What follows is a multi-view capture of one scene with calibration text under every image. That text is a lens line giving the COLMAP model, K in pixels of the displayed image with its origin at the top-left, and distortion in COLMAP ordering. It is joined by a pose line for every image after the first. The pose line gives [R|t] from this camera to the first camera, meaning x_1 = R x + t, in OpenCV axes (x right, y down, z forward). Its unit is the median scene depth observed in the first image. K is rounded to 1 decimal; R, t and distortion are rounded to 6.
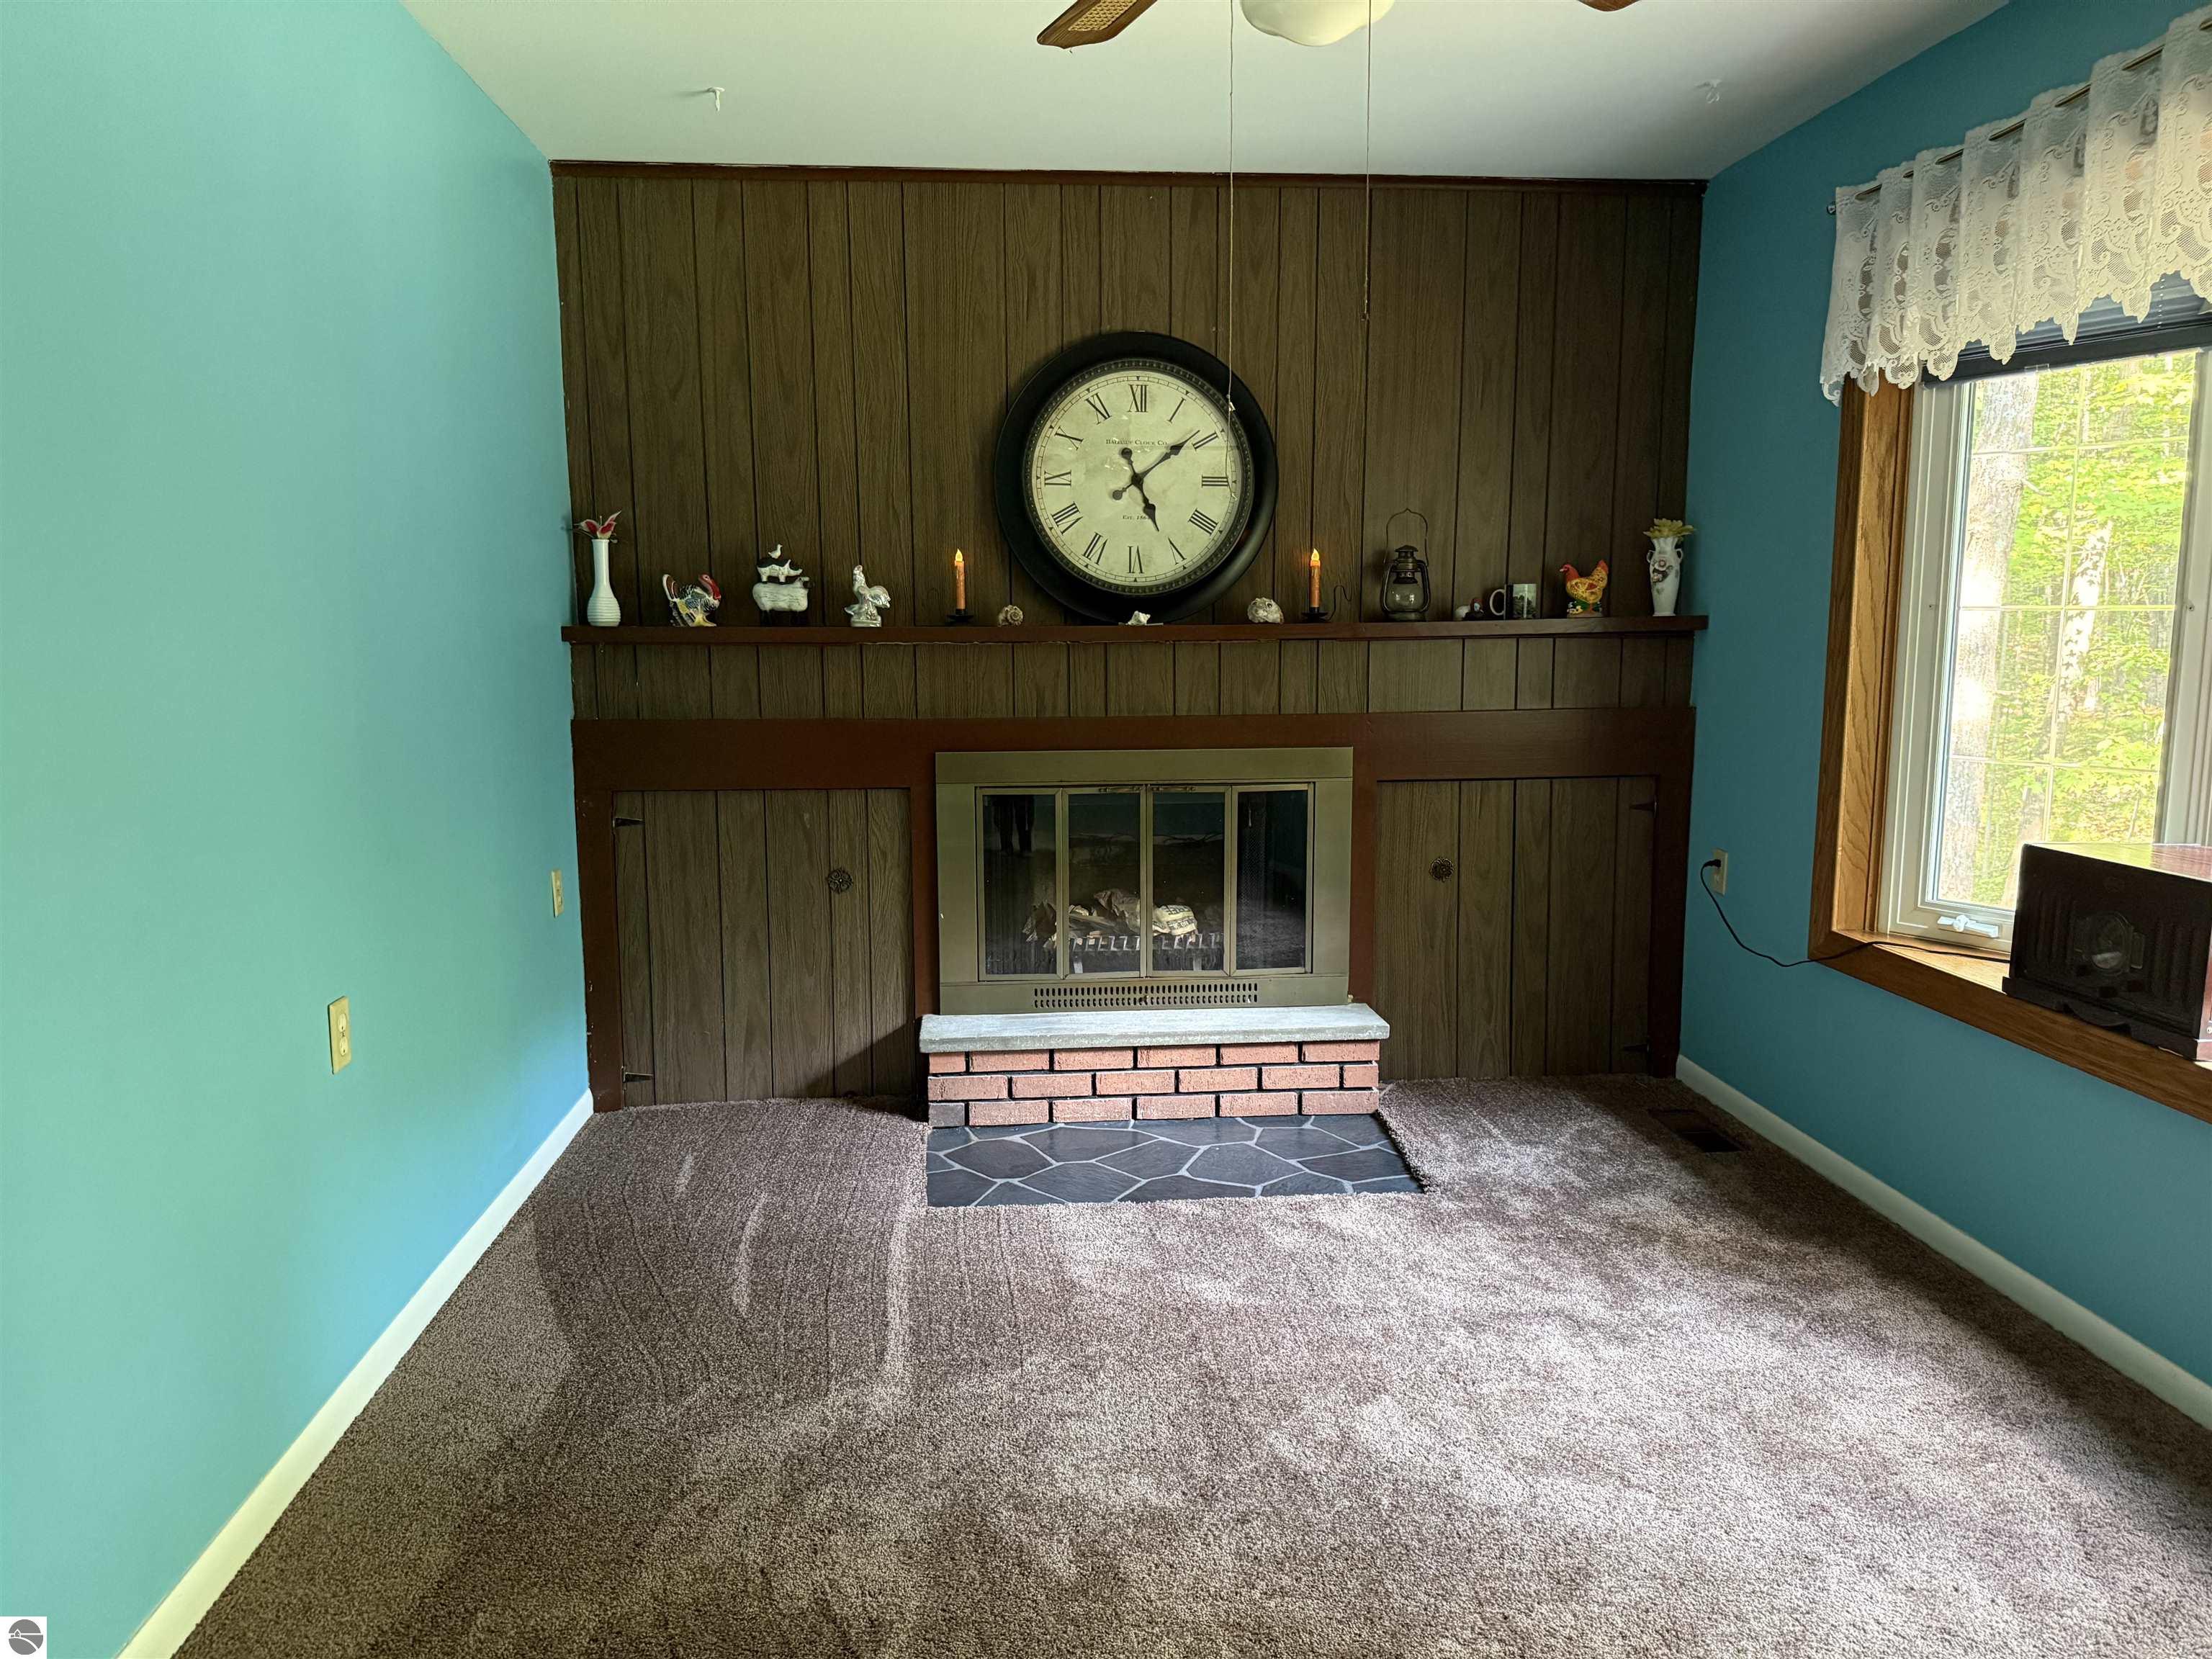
lens RADIAL K [[1540.0, 0, 1106.0], [0, 1540.0, 829.5], [0, 0, 1]] dist [0.144977, -0.218010]
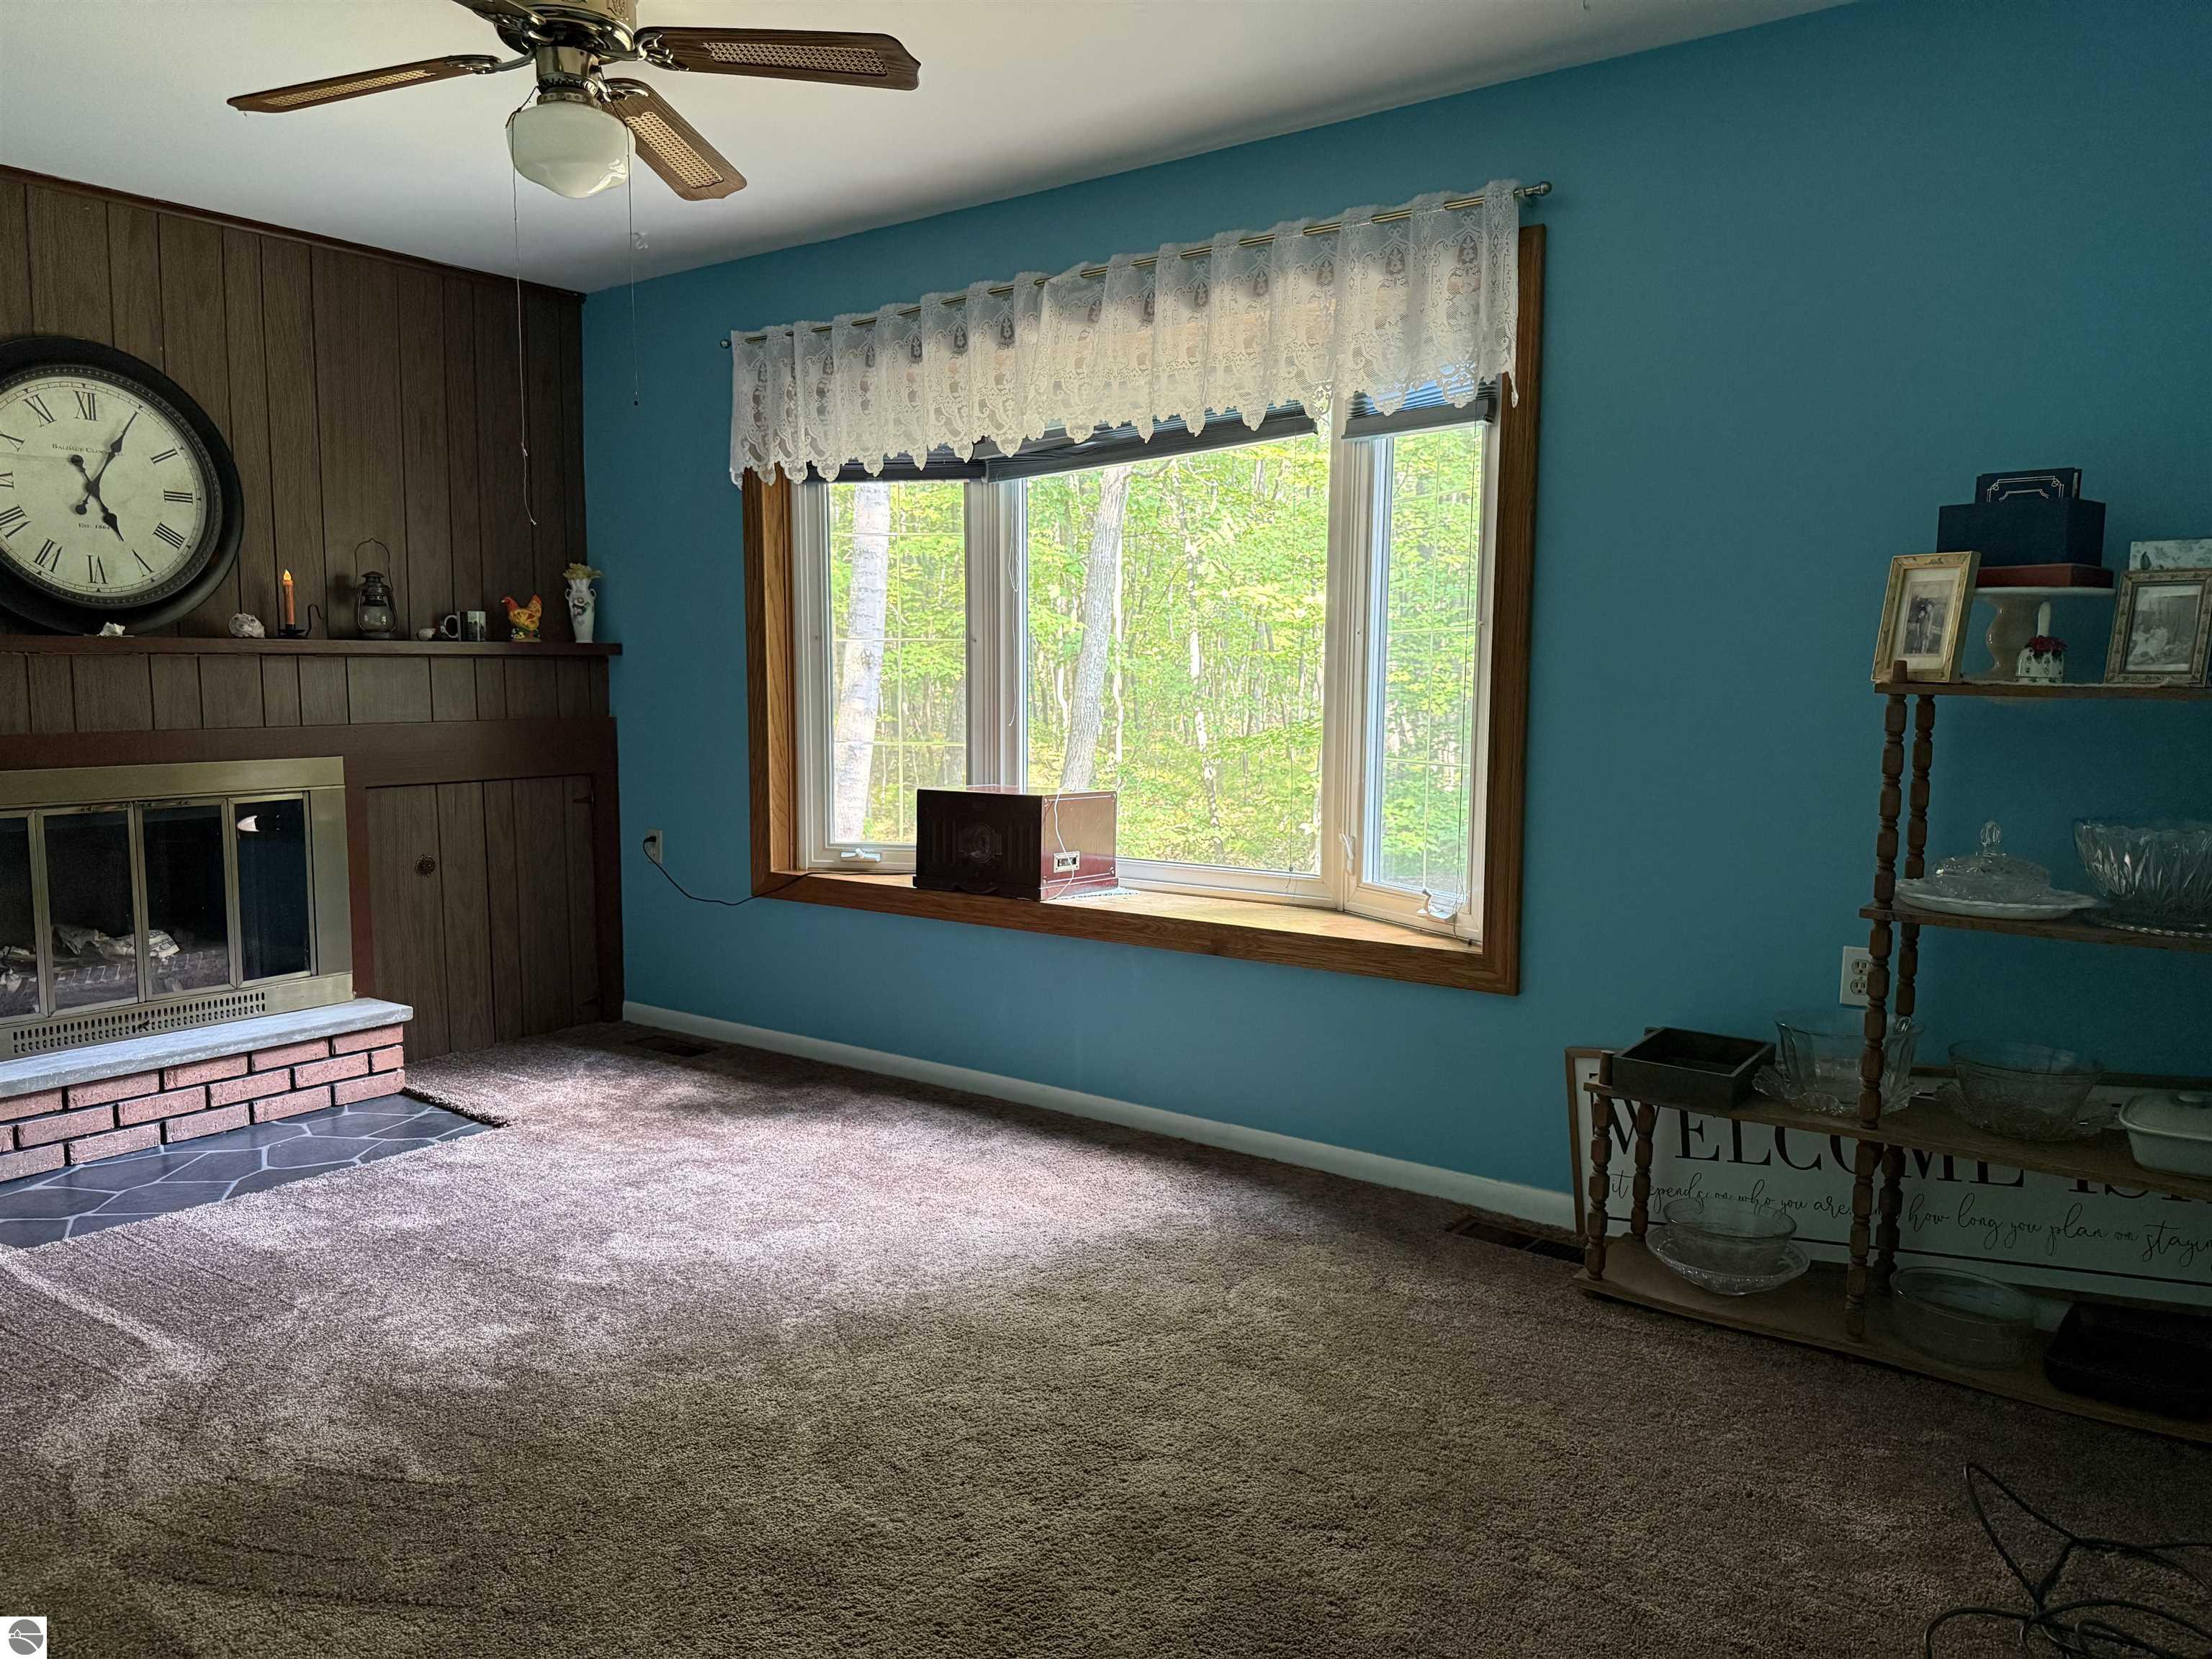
lens RADIAL K [[1561.3, 0, 1088.7], [0, 1561.3, 836.8], [0, 0, 1]] dist [0.038359, -0.043810]
pose [[0.666481, -0.072751, 0.741964, -0.313745], [0.095534, 0.995356, 0.011783, 0.039010], [-0.739376, 0.063030, 0.670337, -0.104287]]
